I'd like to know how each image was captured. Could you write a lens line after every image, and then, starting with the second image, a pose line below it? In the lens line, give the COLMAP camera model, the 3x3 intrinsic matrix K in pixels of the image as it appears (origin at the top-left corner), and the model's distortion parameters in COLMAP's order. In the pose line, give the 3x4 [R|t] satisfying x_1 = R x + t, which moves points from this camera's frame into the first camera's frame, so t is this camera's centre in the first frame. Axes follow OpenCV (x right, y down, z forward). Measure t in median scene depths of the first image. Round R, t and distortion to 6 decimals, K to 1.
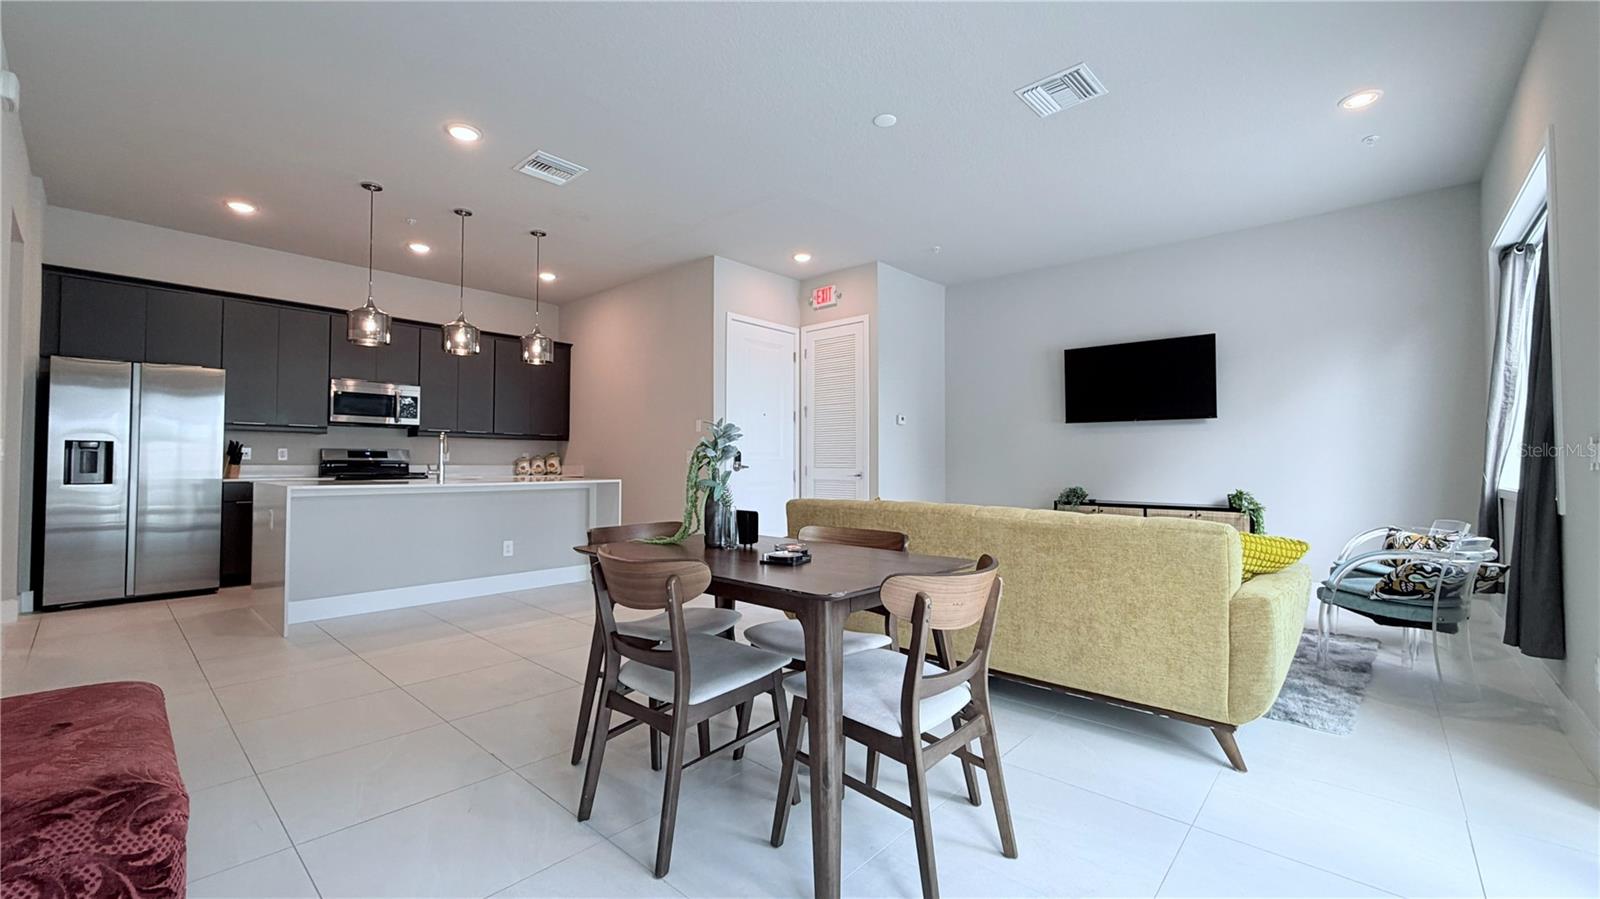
lens RADIAL K [[638.6, 0, 803.5], [0, 638.6, 452.0], [0, 0, 1]] dist [-0.000474, -0.000580]
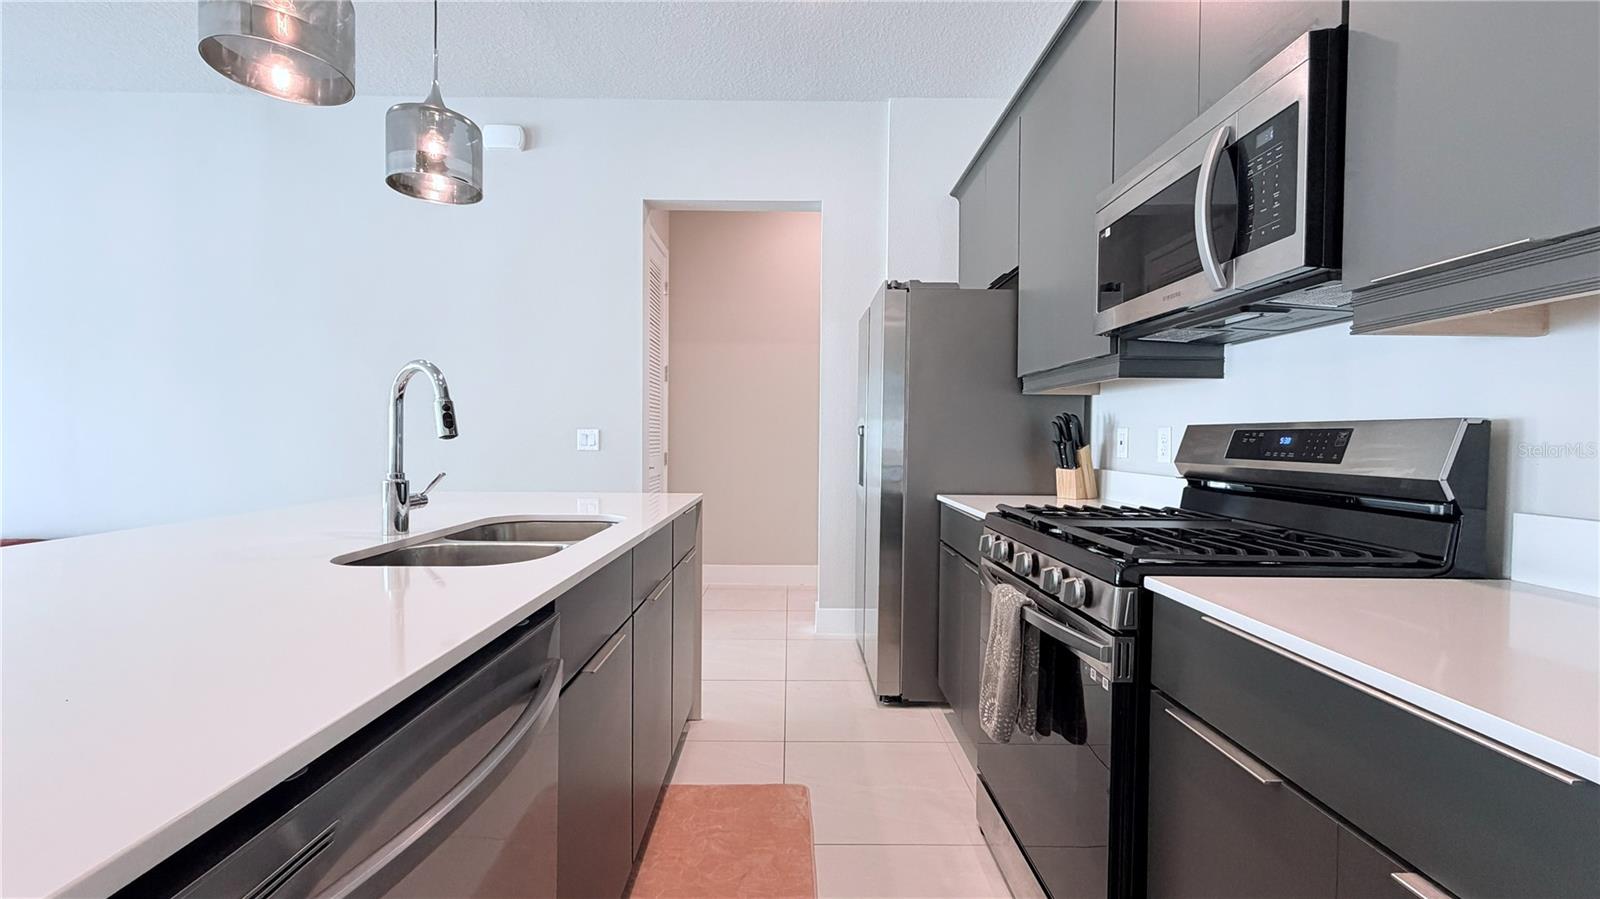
lens RADIAL K [[638.6, 0, 799.0], [0, 638.6, 447.3], [0, 0, 1]] dist [-0.000474, -0.000580]
pose [[-0.737723, 0.000279, -0.675103, -0.438531], [-0.000256, 1.000000, 0.000693, 0.004968], [0.675103, 0.000684, -0.737723, 1.149875]]
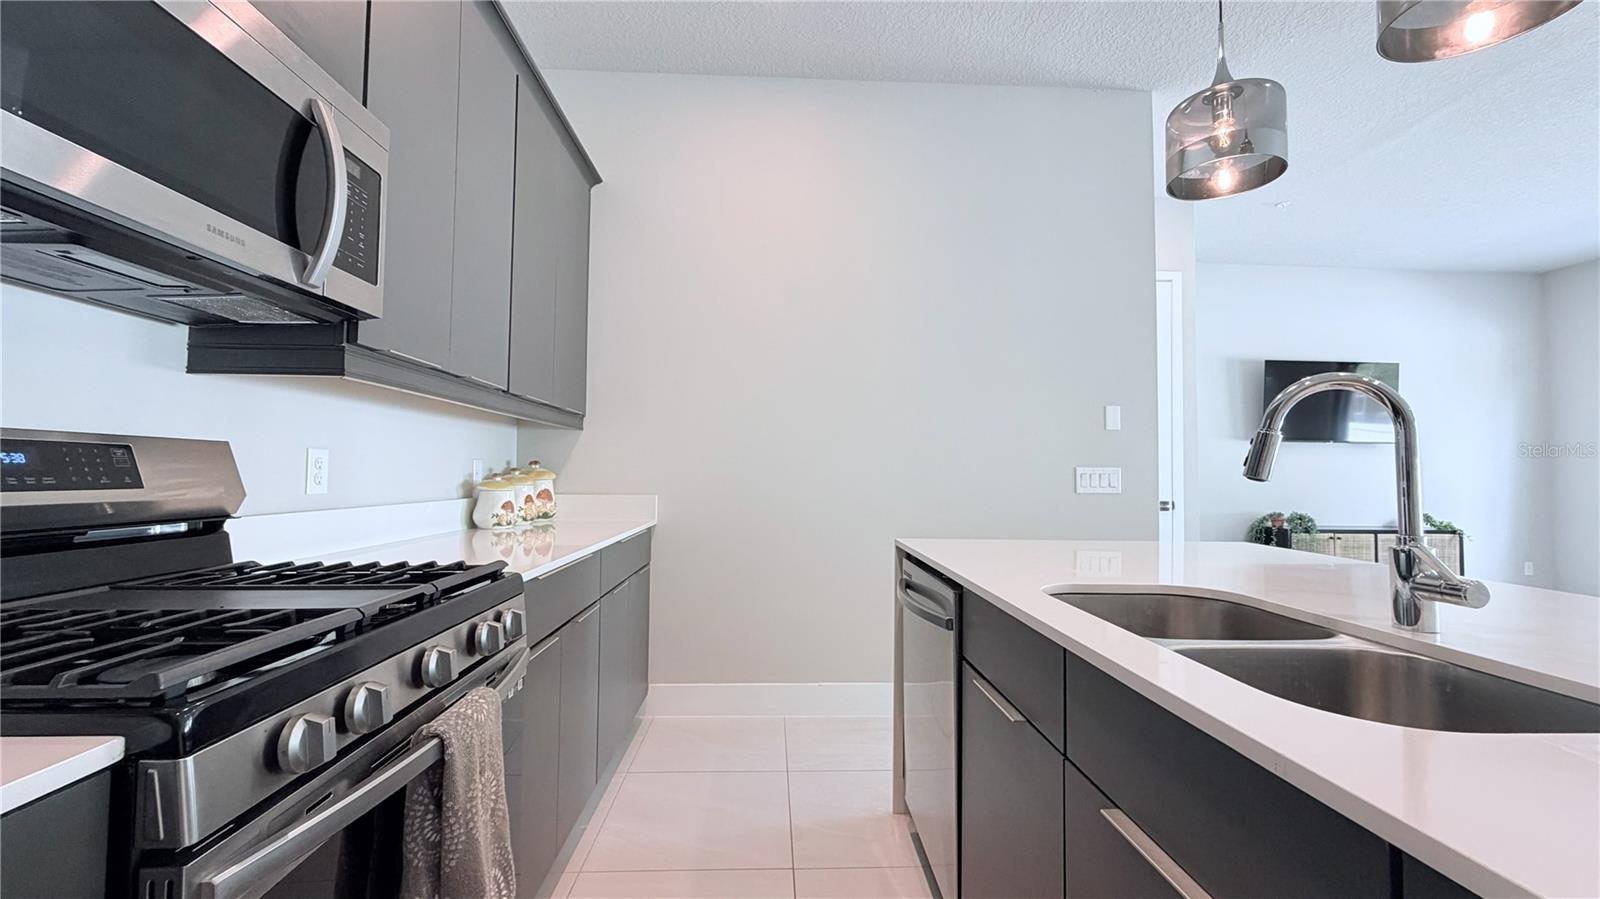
lens RADIAL K [[638.6, 0, 794.8], [0, 638.6, 448.6], [0, 0, 1]] dist [-0.000474, -0.000580]
pose [[0.715956, 0.031082, 0.697453, -0.719300], [-0.019897, 0.999511, -0.024119, 0.000235], [-0.697862, 0.003391, 0.716224, 0.855197]]
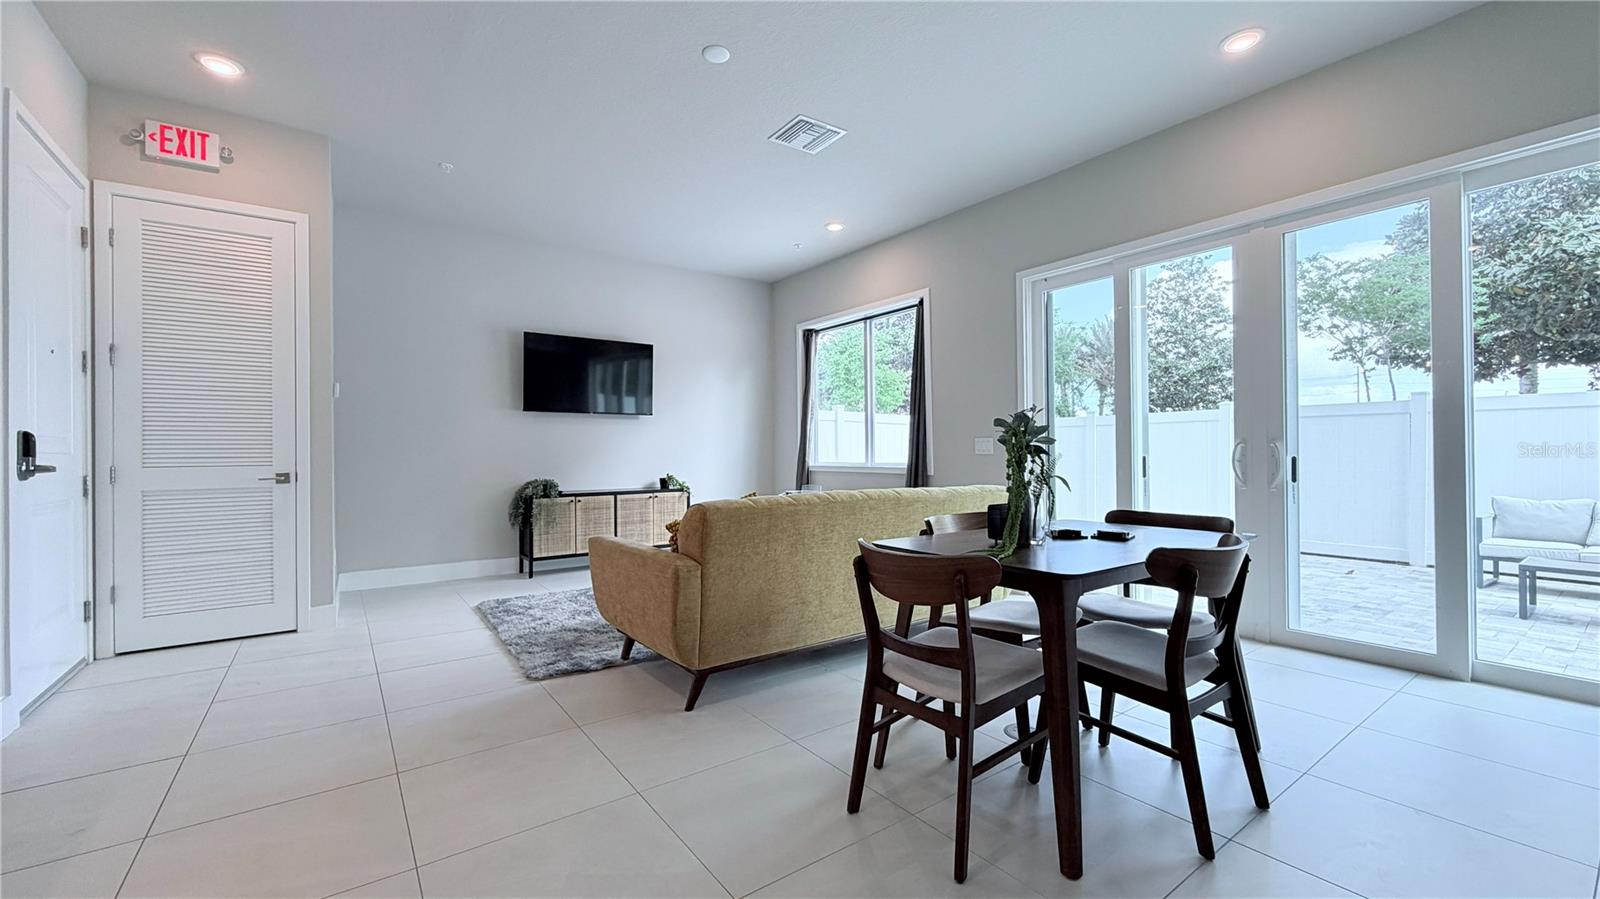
lens RADIAL K [[638.6, 0, 795.6], [0, 638.6, 448.8], [0, 0, 1]] dist [-0.000474, -0.000580]
pose [[0.207060, -0.000265, 0.978328, -0.430211], [-0.007186, 0.999973, 0.001792, 0.005320], [-0.978302, -0.007401, 0.207052, 0.441905]]
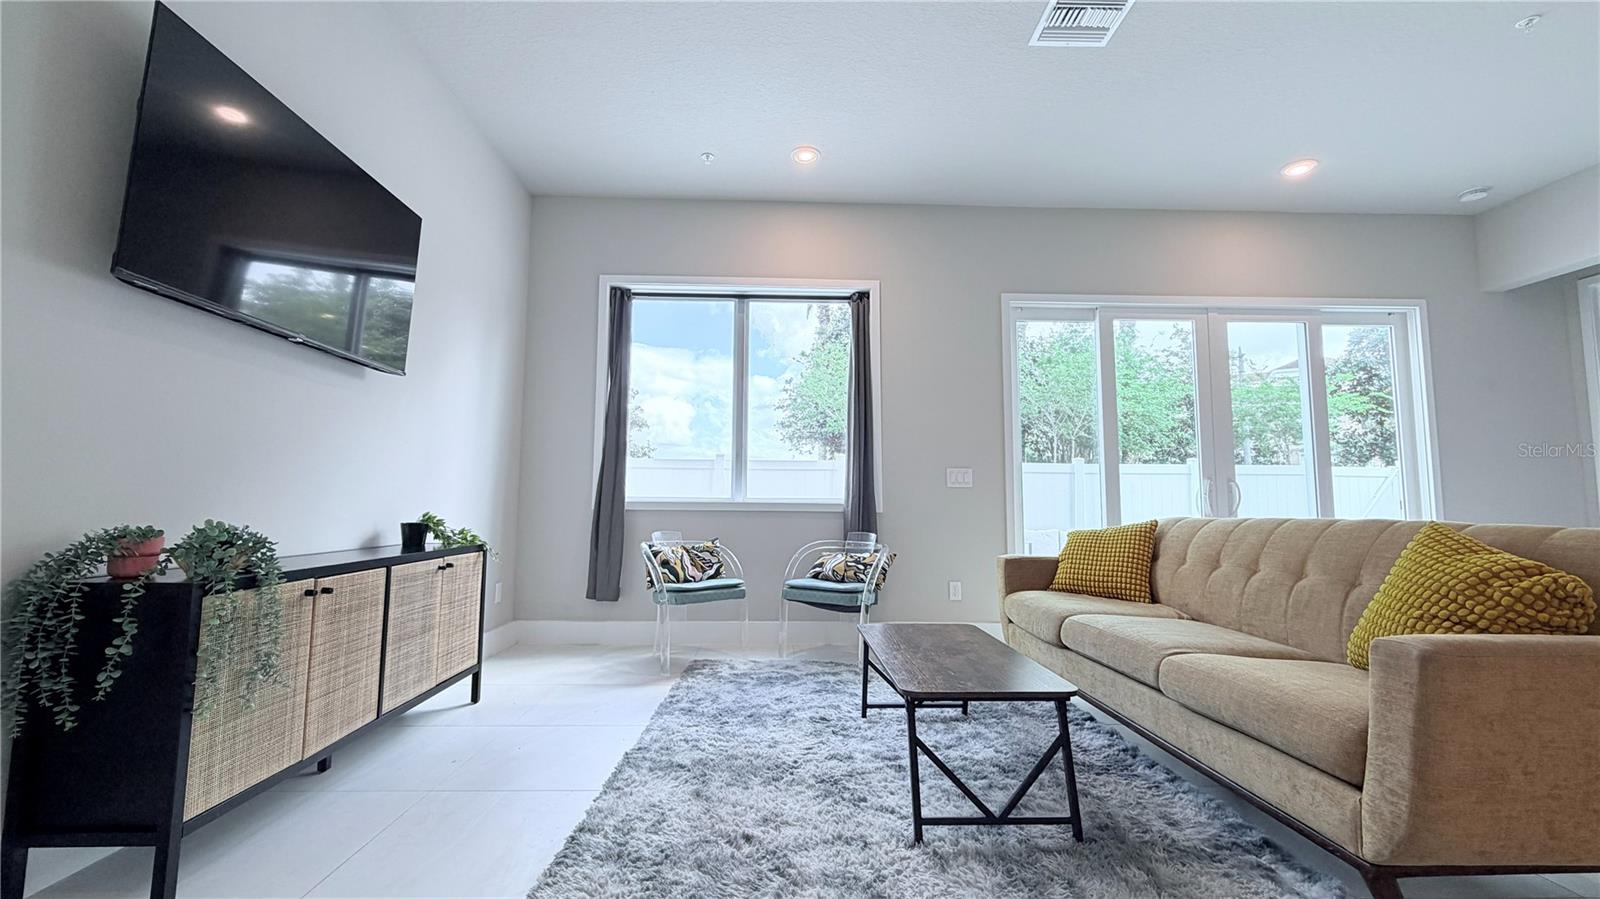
lens RADIAL K [[638.6, 0, 795.2], [0, 638.6, 452.4], [0, 0, 1]] dist [-0.000474, -0.000580]
pose [[-0.690658, 0.050302, 0.721430, 0.055650], [-0.023036, 0.995542, -0.091468, 0.043789], [-0.722814, -0.079792, -0.686420, 1.018550]]
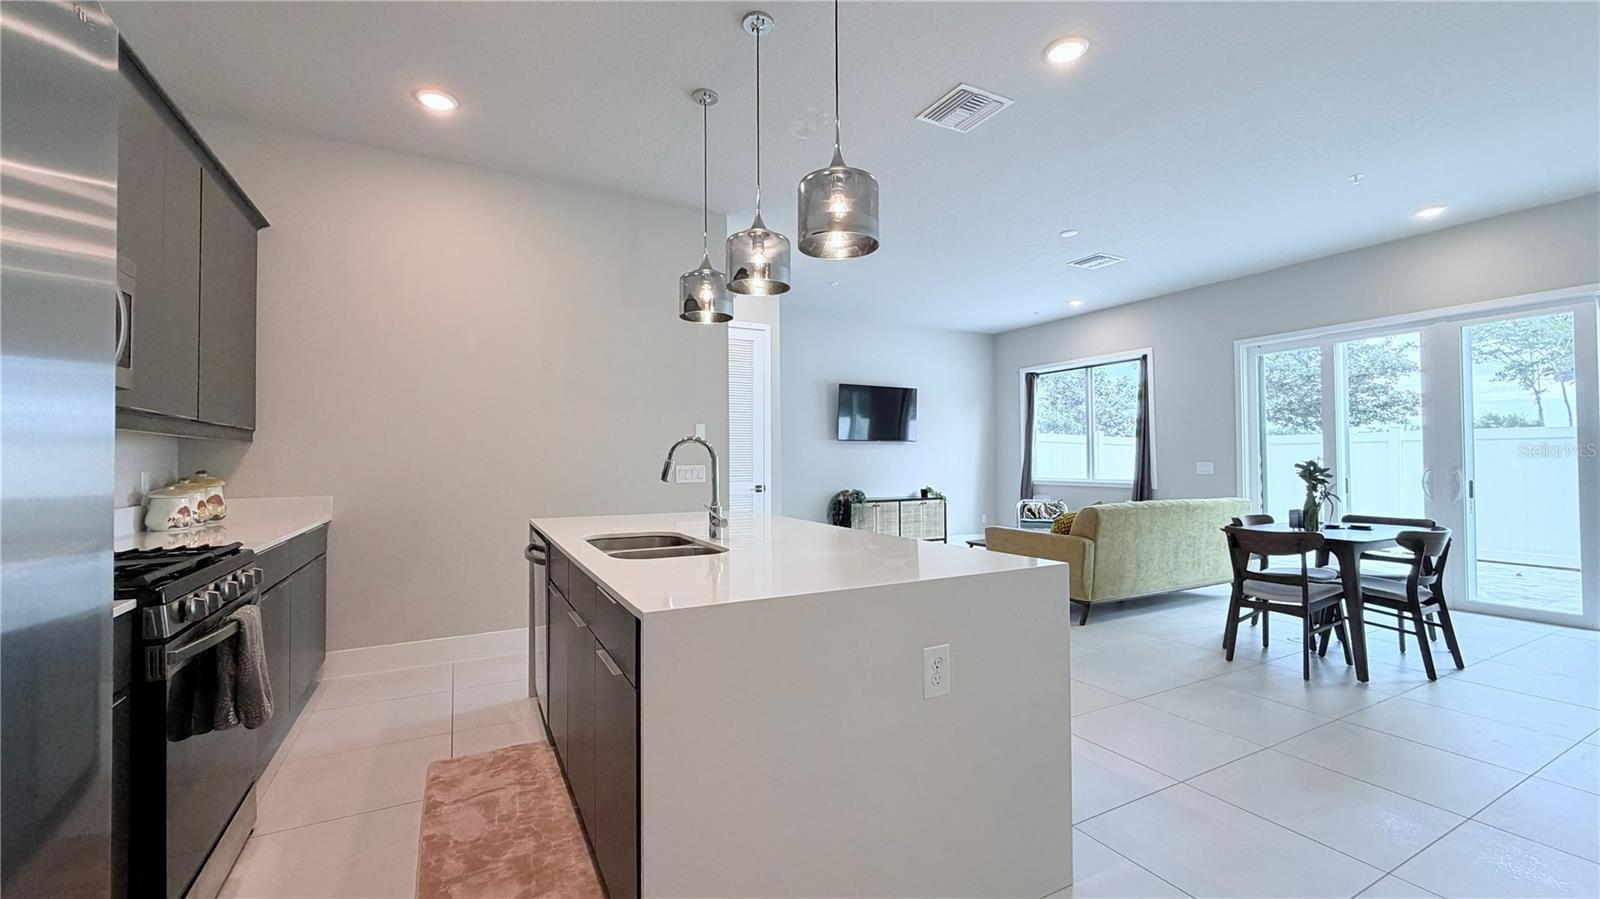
lens RADIAL K [[638.6, 0, 796.6], [0, 638.6, 449.4], [0, 0, 1]] dist [-0.000474, -0.000580]
pose [[0.341194, 0.010975, 0.939929, -0.864847], [-0.008742, 0.999926, -0.008502, -0.016193], [-0.939952, -0.005316, 0.341264, 0.669439]]
